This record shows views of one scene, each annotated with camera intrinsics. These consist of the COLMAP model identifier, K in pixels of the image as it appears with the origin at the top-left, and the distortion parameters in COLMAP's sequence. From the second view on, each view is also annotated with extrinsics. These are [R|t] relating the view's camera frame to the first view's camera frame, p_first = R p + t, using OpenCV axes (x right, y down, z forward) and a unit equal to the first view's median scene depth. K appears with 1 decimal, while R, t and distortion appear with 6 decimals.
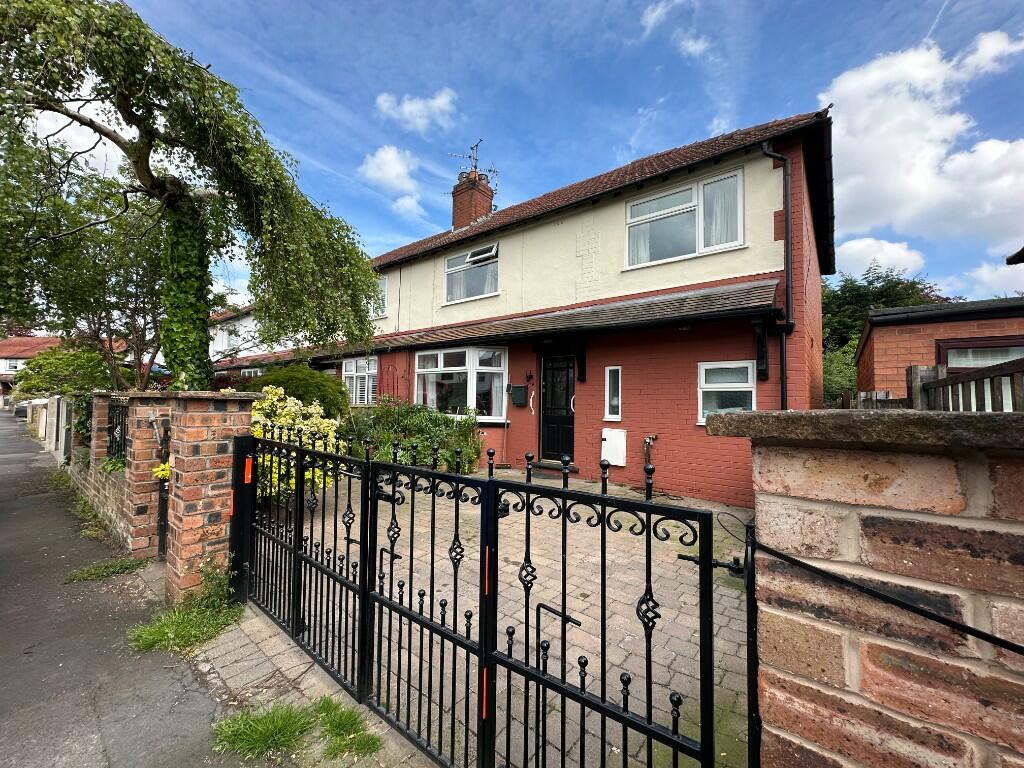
lens RADIAL K [[408.1, 0, 512.0], [0, 408.1, 384.0], [0, 0, 1]] dist [0.000805, -0.000185]
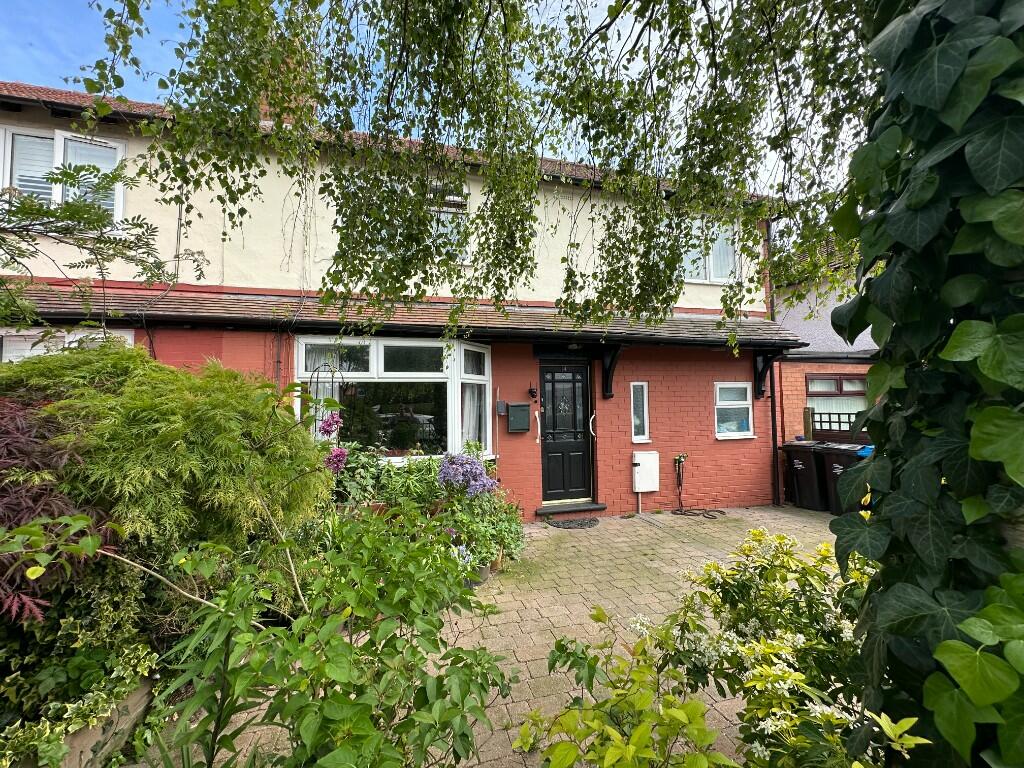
lens RADIAL K [[408.1, 0, 512.0], [0, 408.1, 384.0], [0, 0, 1]] dist [0.000805, -0.000185]
pose [[0.600464, 0.015904, 0.799494, -0.600496], [-0.009963, 0.999873, -0.012407, -0.022855], [-0.799590, -0.000515, 0.600546, 0.641837]]
